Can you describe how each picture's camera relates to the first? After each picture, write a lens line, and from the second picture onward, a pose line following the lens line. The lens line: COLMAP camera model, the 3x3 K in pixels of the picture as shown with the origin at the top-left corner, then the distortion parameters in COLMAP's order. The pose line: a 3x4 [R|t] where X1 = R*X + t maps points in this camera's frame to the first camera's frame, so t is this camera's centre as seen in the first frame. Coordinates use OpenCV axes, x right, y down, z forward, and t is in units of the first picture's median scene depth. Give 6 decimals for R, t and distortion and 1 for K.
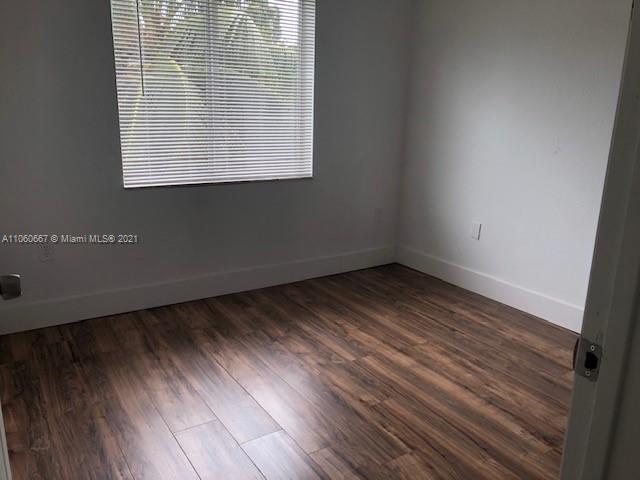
lens RADIAL K [[528.9, 0, 323.4], [0, 528.9, 238.7], [0, 0, 1]] dist [0.012806, -0.007515]
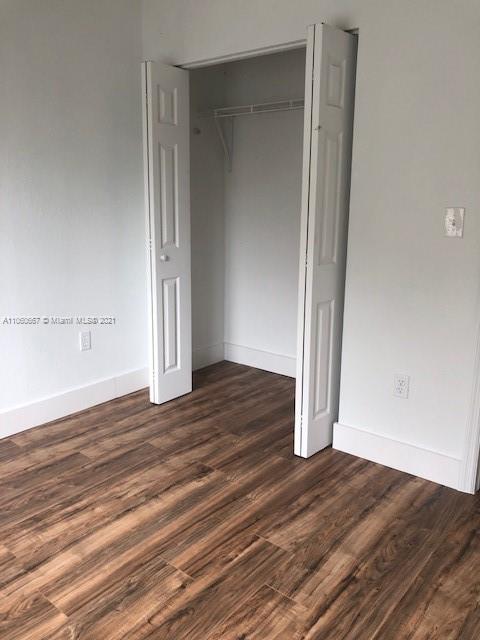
lens RADIAL K [[528.9, 0, 237.8], [0, 528.9, 317.4], [0, 0, 1]] dist [0.012806, -0.007515]
pose [[-0.313810, -0.235882, 0.919719, -0.527812], [0.211000, 0.927104, 0.309770, -0.256929], [-0.925744, 0.291269, -0.241163, 0.931933]]
